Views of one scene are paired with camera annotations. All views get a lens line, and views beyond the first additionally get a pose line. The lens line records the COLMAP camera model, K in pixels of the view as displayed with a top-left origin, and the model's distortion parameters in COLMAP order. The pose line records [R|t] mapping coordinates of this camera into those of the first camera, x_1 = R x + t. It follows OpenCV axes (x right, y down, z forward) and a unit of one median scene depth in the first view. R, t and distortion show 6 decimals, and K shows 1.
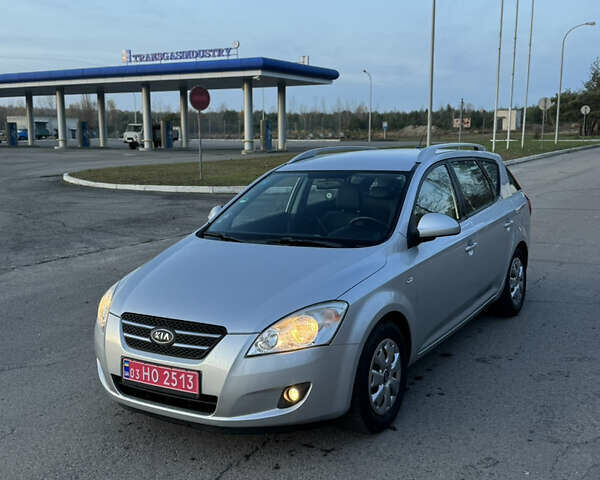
lens RADIAL K [[682.2, 0, 297.4], [0, 682.2, 241.5], [0, 0, 1]] dist [0.108075, 0.000000]
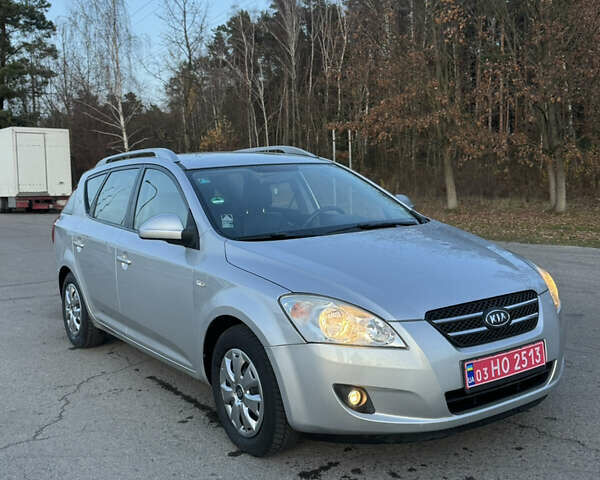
lens RADIAL K [[682.2, 0, 298.4], [0, 682.2, 236.4], [0, 0, 1]] dist [0.108075, 0.000000]
pose [[0.399621, -0.084871, 0.912743, -1.066579], [0.166729, 0.985826, 0.018668, -0.019052], [-0.901390, 0.144721, 0.408107, 0.857187]]
